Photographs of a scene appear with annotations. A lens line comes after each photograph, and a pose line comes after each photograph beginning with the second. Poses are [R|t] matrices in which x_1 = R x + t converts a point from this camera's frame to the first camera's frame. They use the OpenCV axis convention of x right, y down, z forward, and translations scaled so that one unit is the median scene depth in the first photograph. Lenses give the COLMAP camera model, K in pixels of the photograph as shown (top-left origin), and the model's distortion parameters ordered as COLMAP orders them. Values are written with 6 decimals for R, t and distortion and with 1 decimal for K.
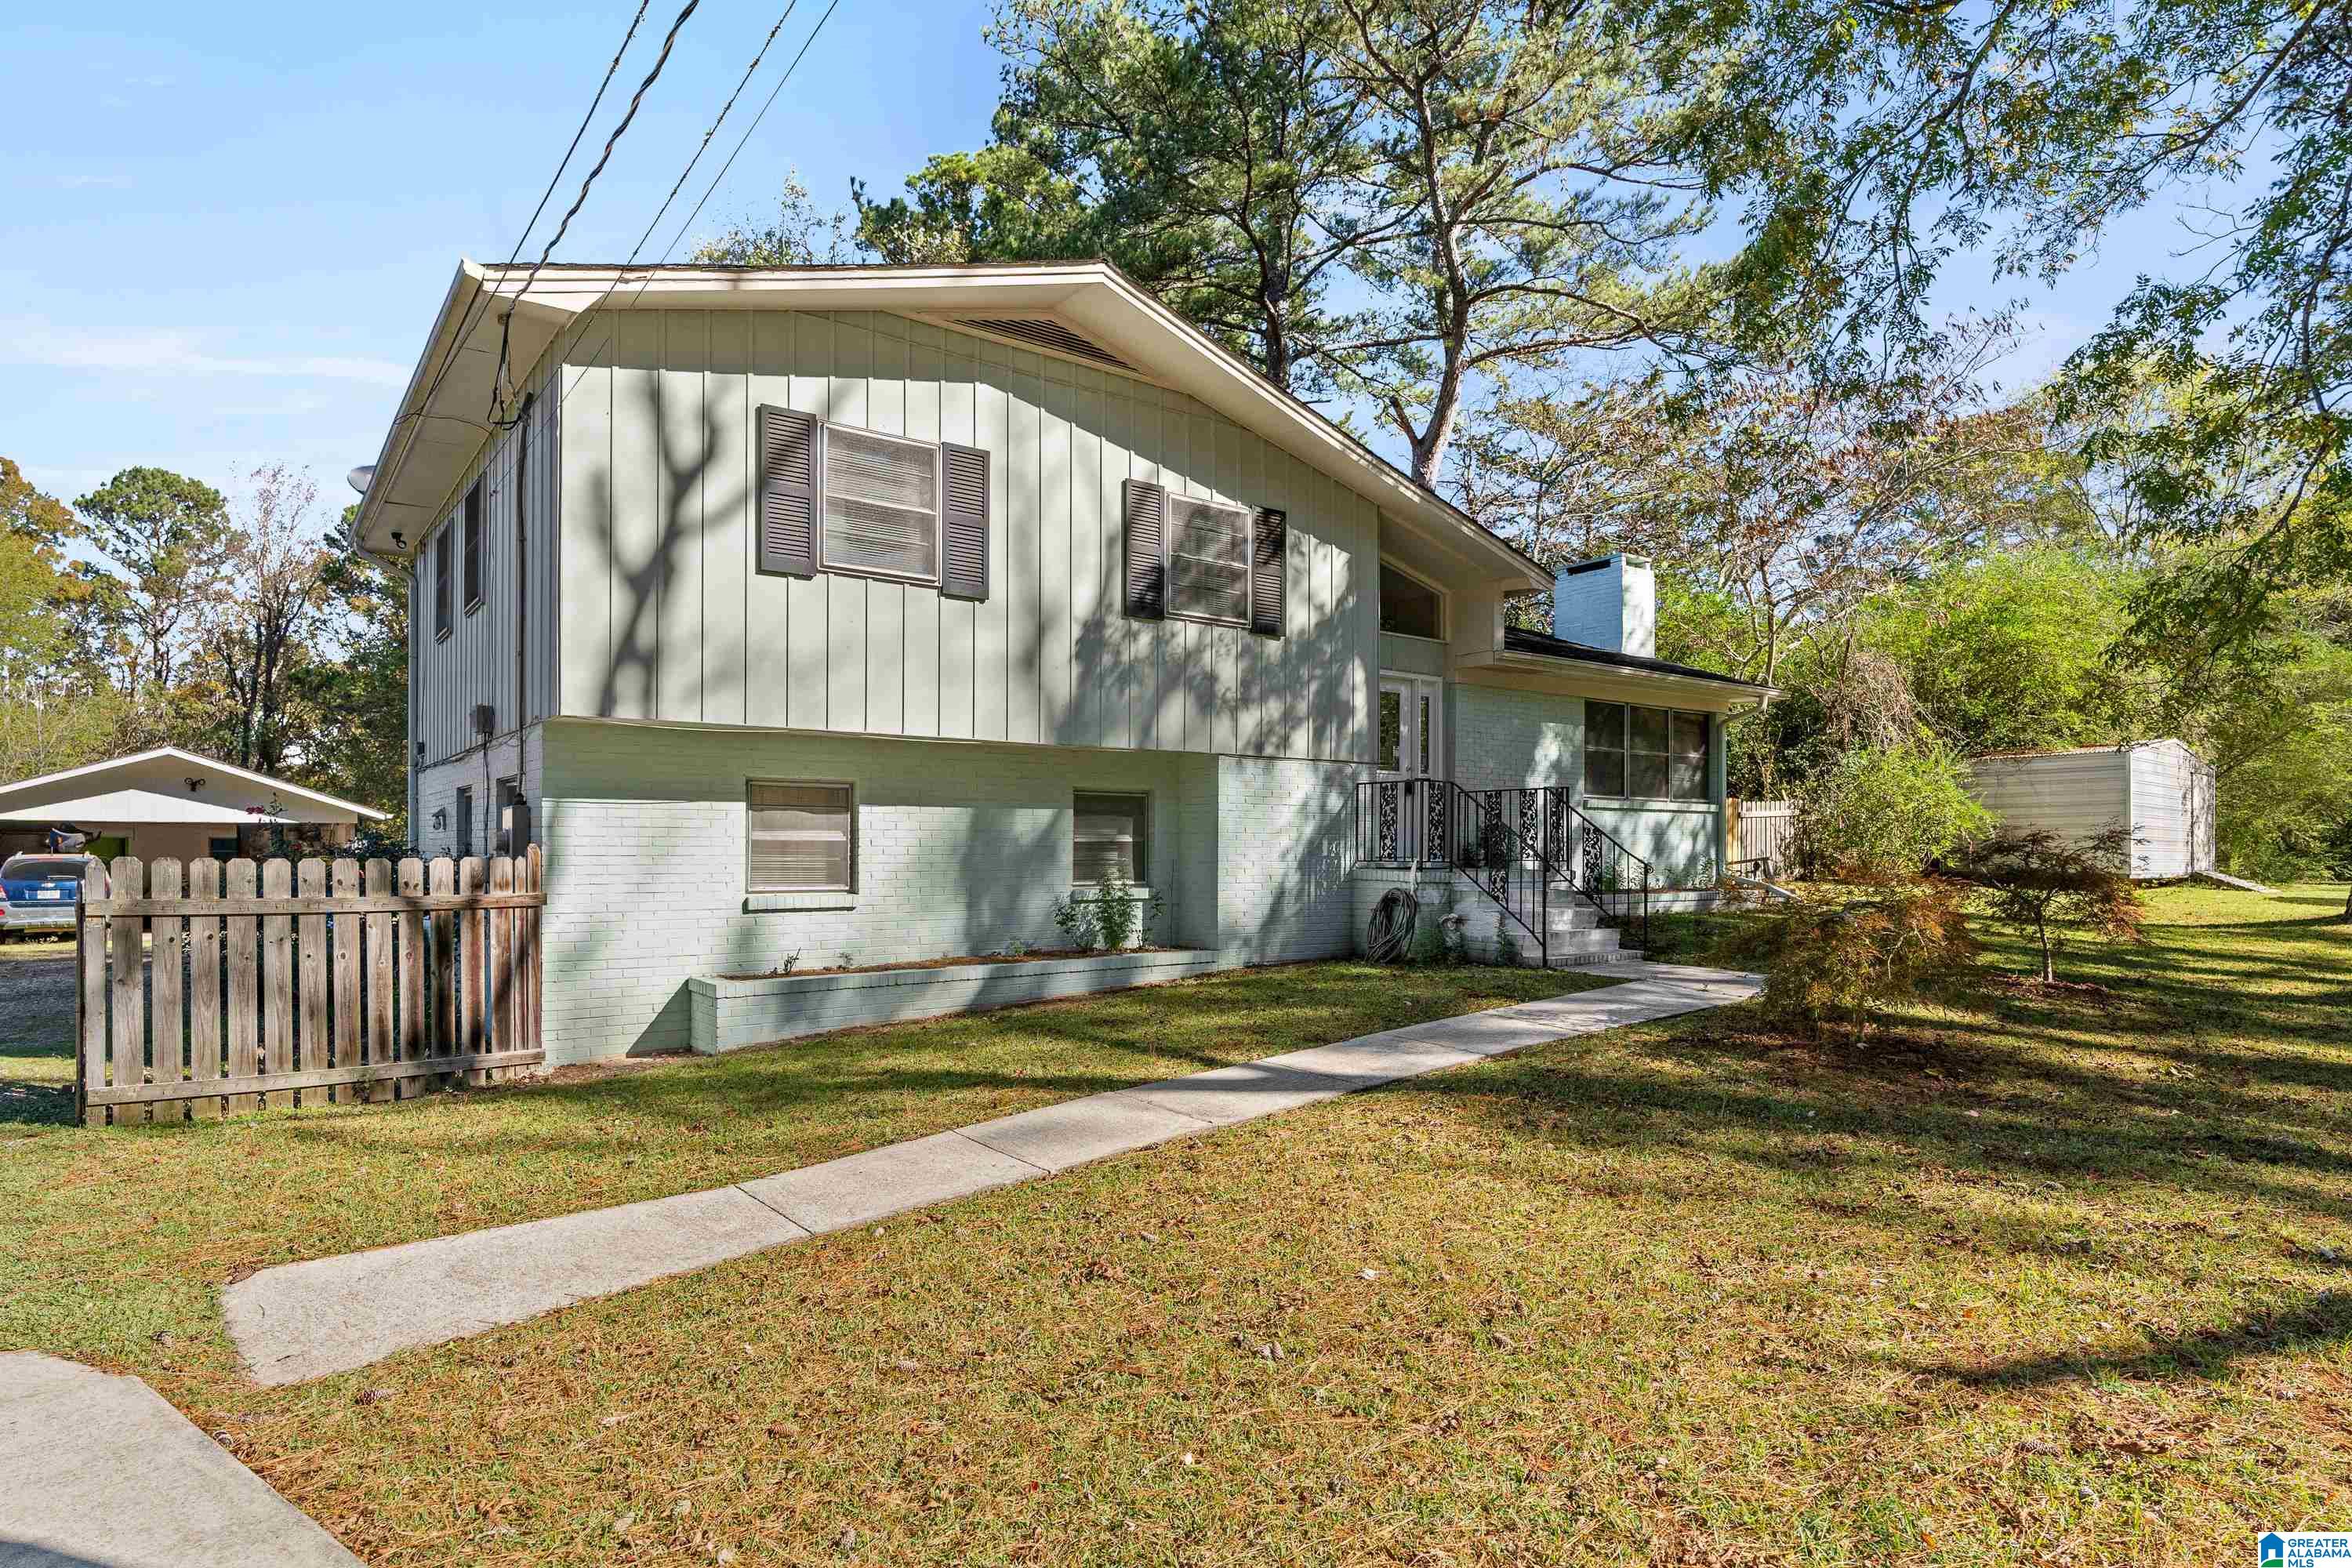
lens RADIAL K [[1304.3, 0, 1173.9], [0, 1304.3, 840.8], [0, 0, 1]] dist [-0.000679, -0.000208]
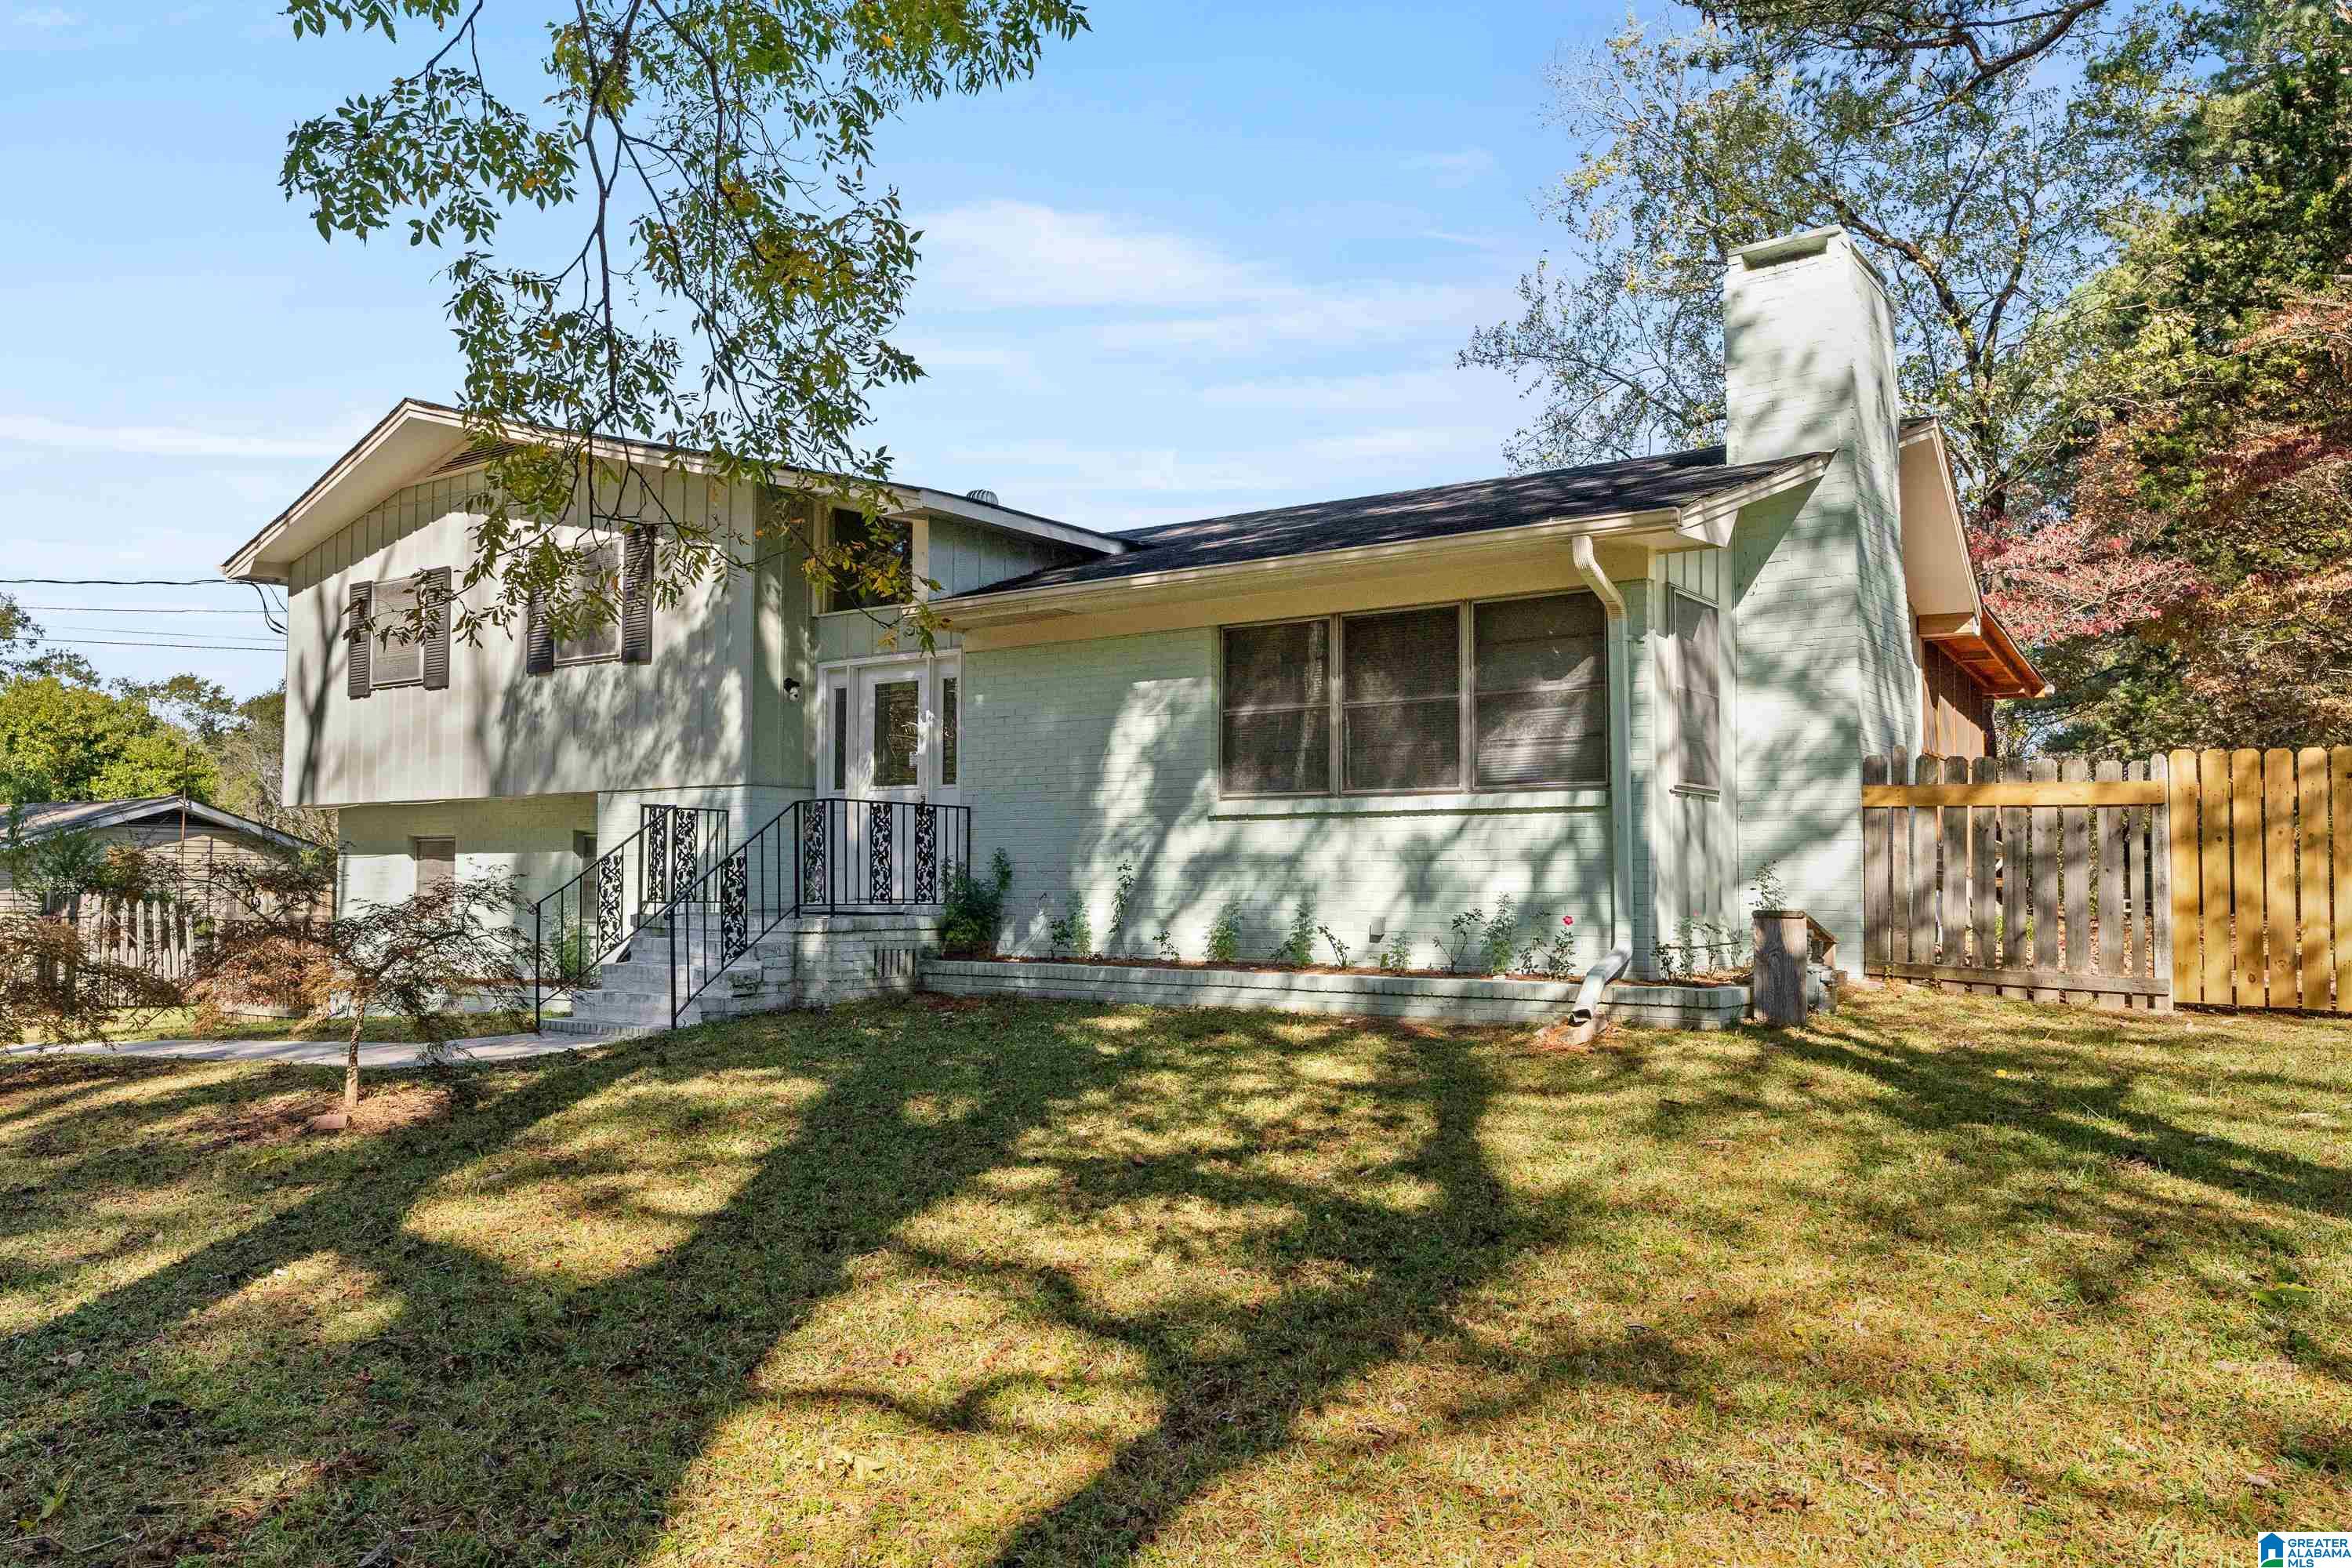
lens RADIAL K [[1702.7, 0, 1176.0], [0, 1702.7, 784.0], [0, 0, 1]] dist [-0.001743, 0.000218]
pose [[0.297474, -0.055035, -0.953142, 1.589305], [0.006936, 0.998435, -0.055485, 0.002470], [0.954705, 0.009894, 0.297391, 1.181614]]
